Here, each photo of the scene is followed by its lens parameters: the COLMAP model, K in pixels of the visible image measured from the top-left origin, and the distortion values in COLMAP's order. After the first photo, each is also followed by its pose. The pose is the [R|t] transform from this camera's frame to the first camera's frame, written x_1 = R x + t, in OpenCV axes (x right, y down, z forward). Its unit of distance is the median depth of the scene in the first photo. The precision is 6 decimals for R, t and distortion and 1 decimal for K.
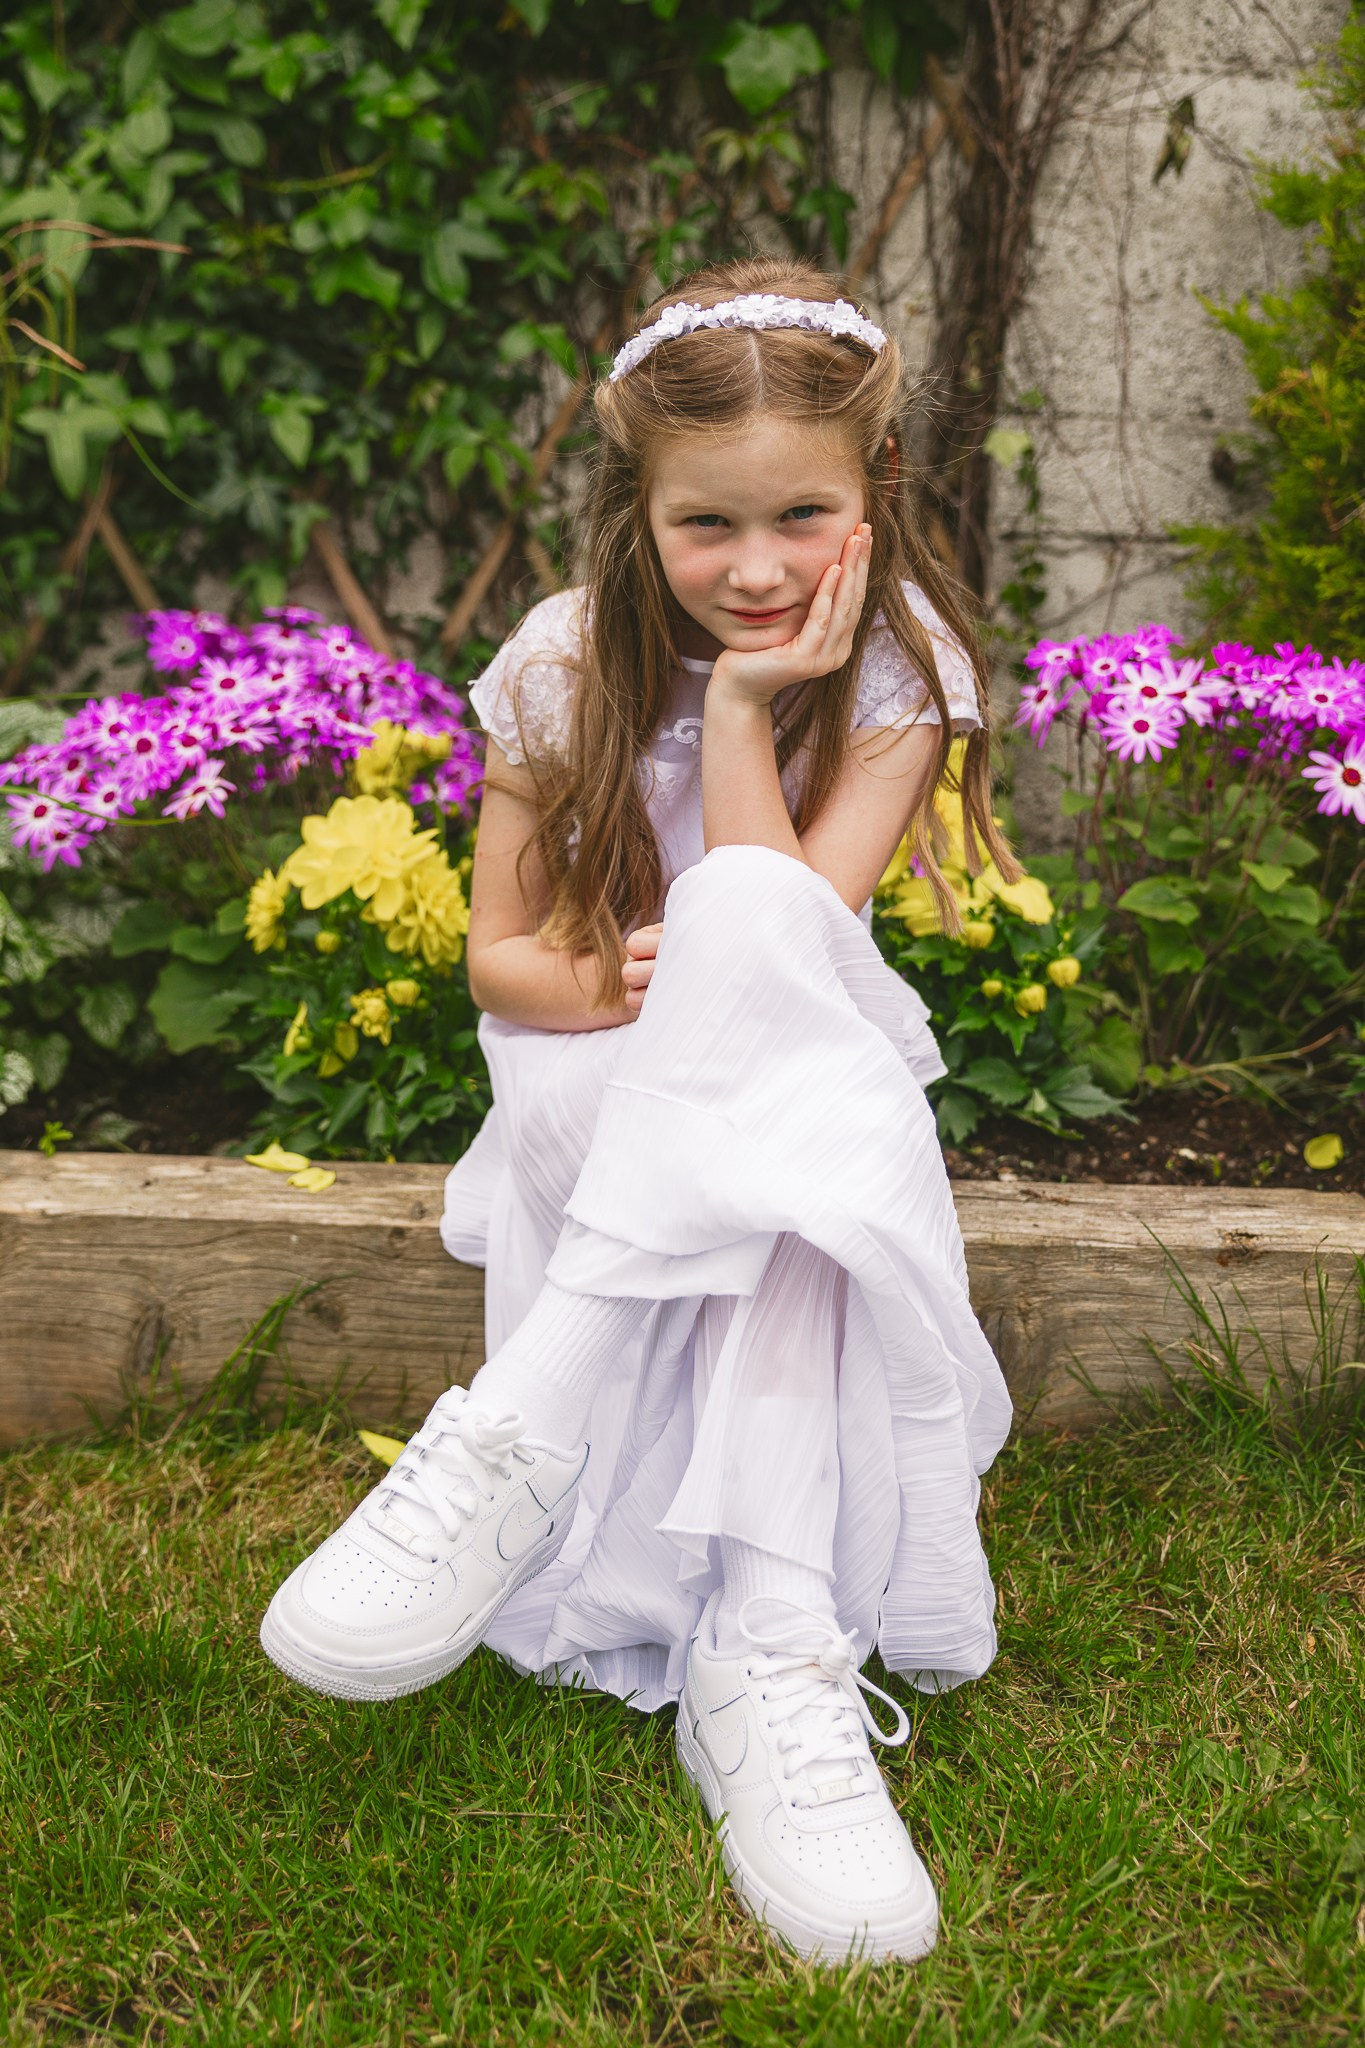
lens RADIAL K [[2793.6, 0, 680.8], [0, 2793.6, 936.1], [0, 0, 1]] dist [0.004465, 0.039129]
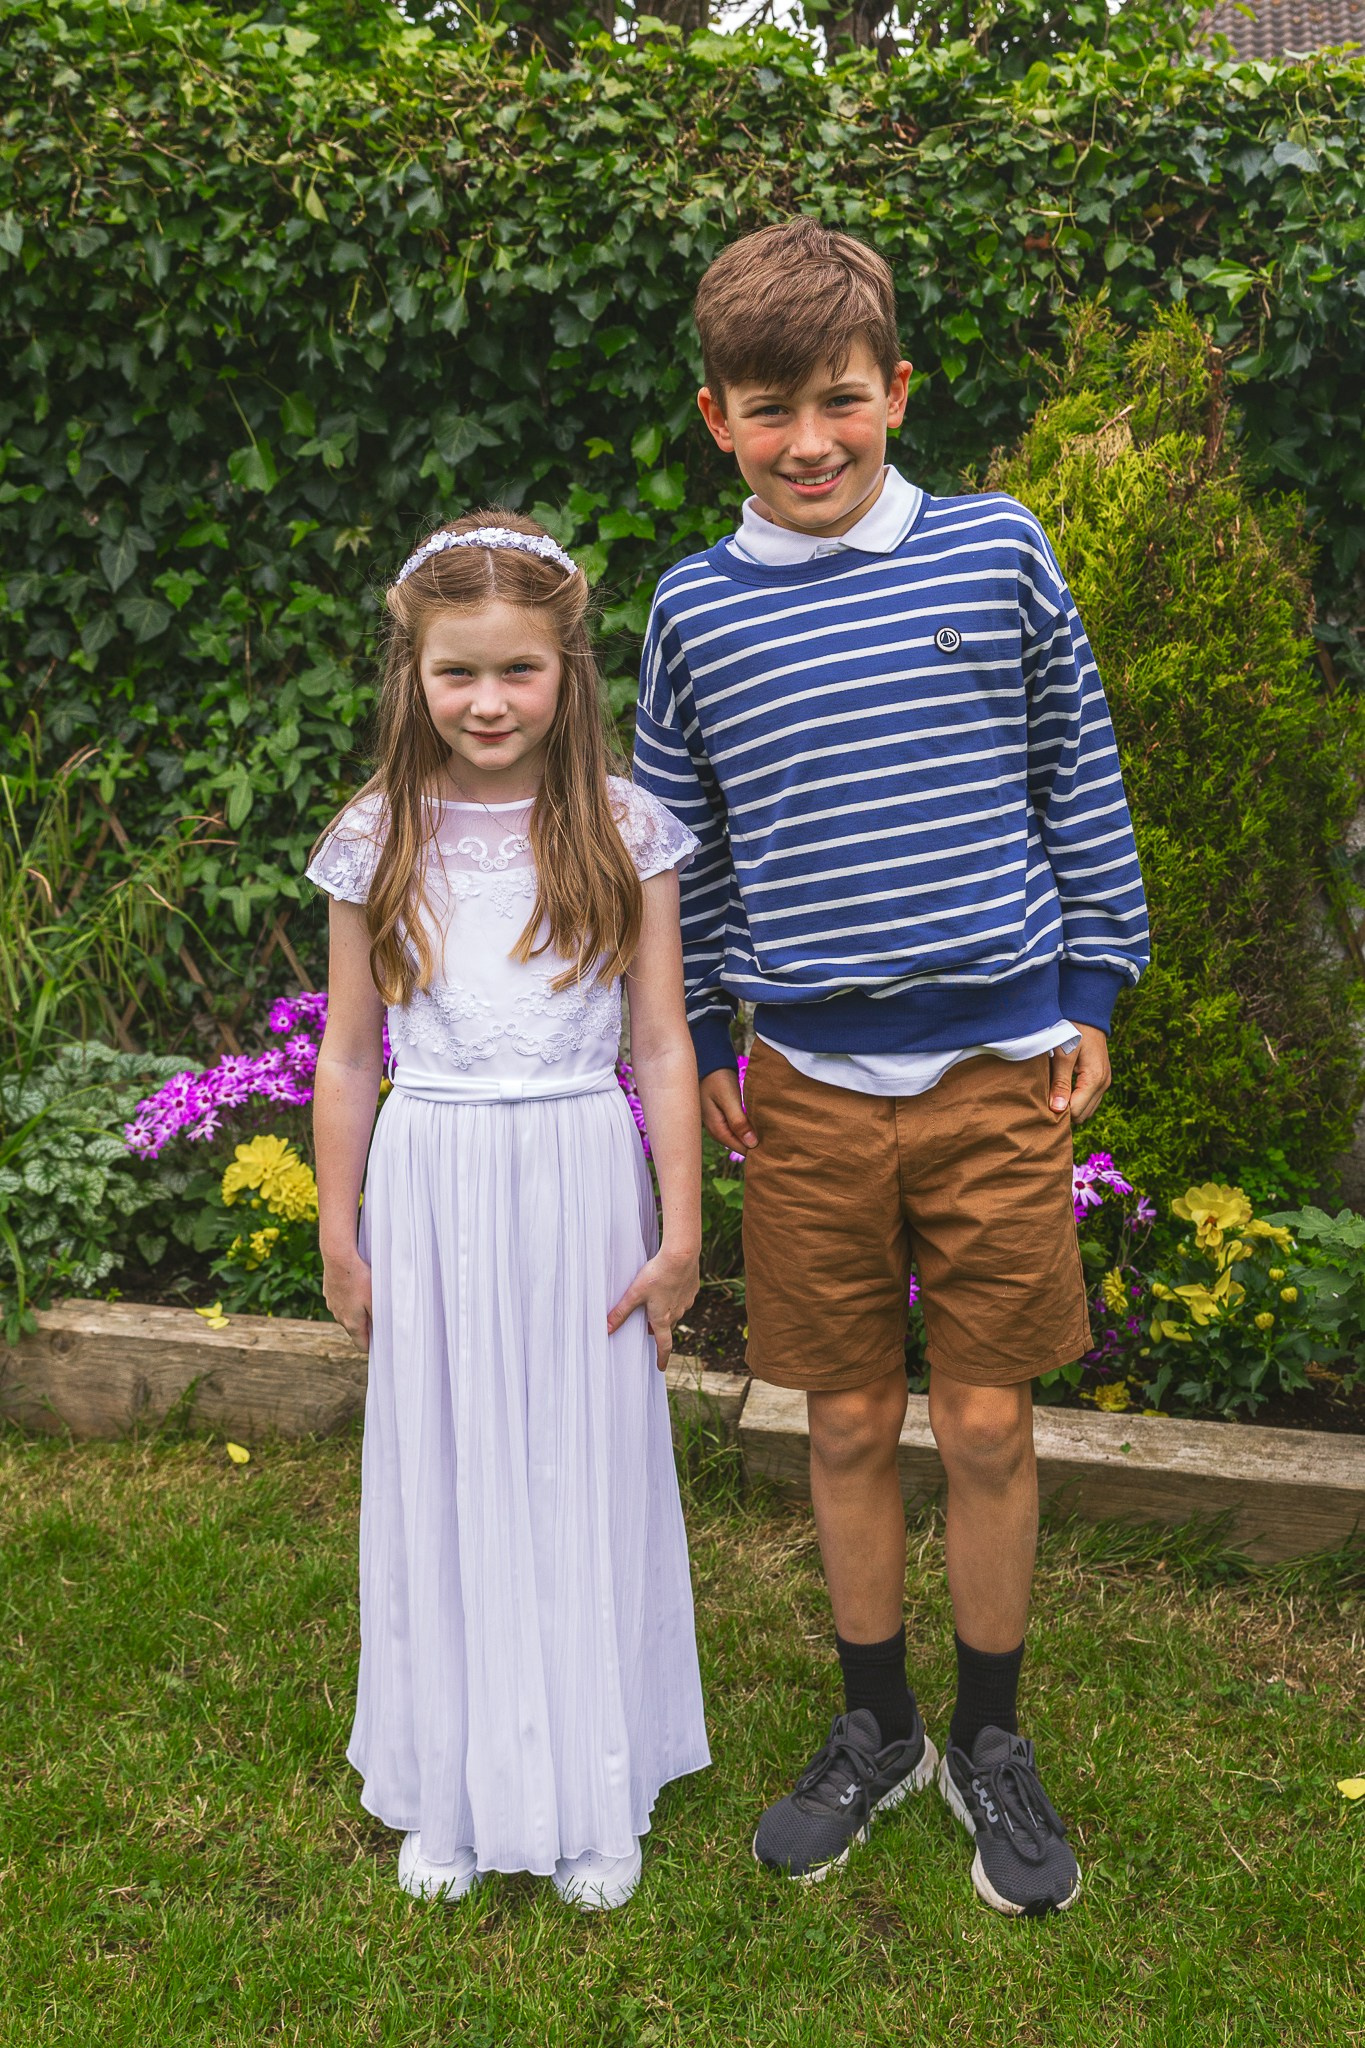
lens RADIAL K [[2222.1, 0, 716.0], [0, 2222.1, 1041.0], [0, 0, 1]] dist [-0.001570, 0.022451]
pose [[0.976430, 0.026171, -0.214240, 0.406319], [-0.024608, 0.999648, 0.009960, -0.107132], [0.214425, -0.004453, 0.976730, -0.380329]]
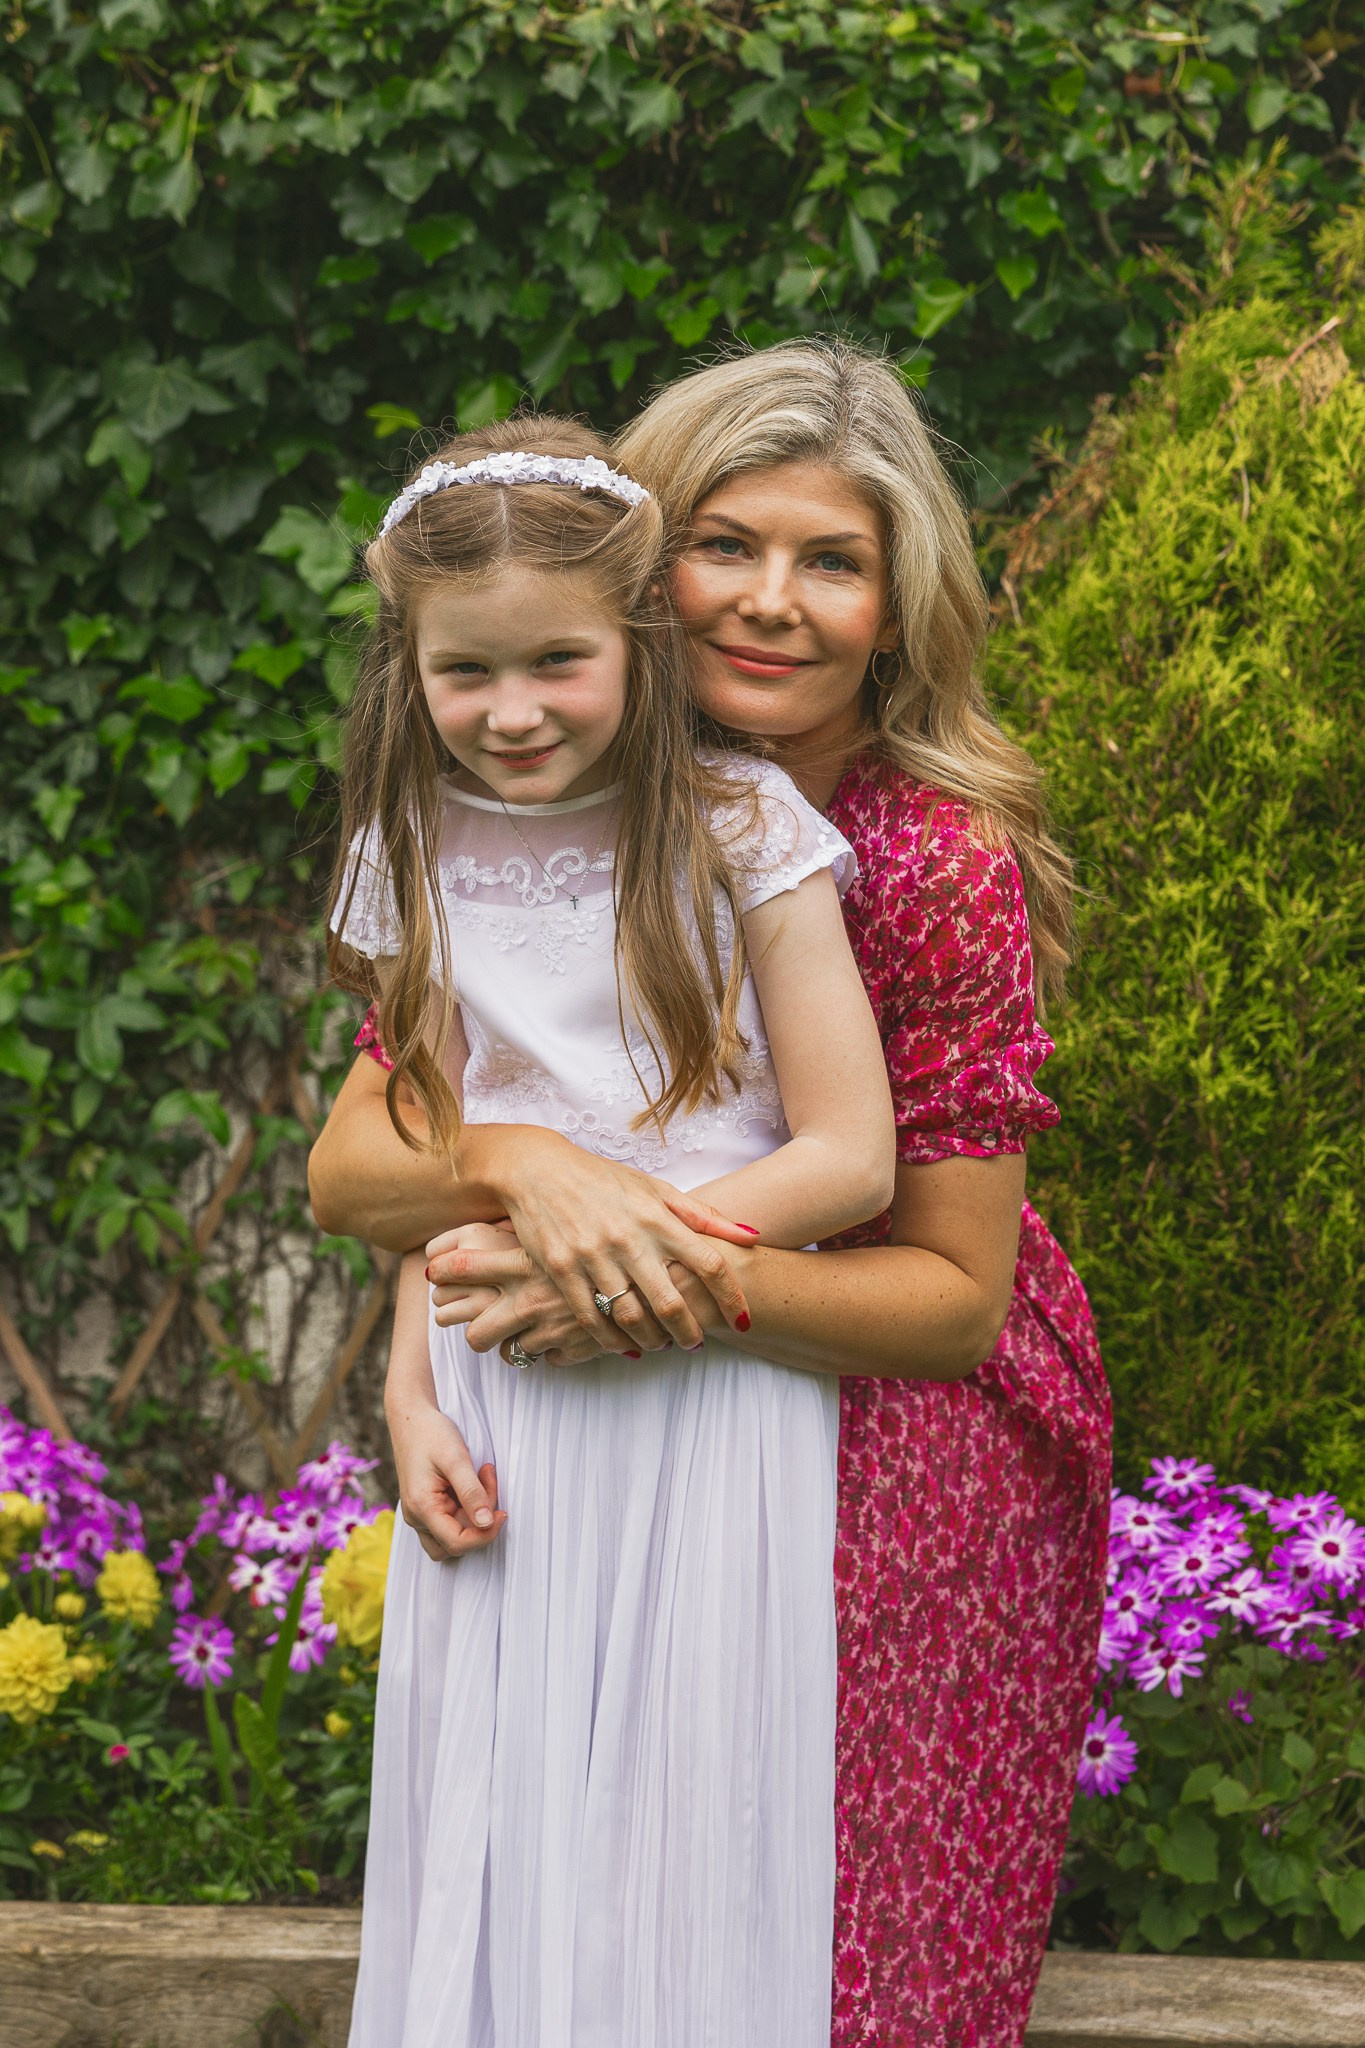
lens RADIAL K [[4124.4, 0, 669.1], [0, 4124.4, 851.4], [0, 0, 1]] dist [0.062639, -0.169841]
pose [[0.996833, -0.025579, -0.075301, 0.241962], [0.008794, 0.976509, -0.215296, 0.021844], [0.079040, 0.213952, 0.973641, -0.480443]]
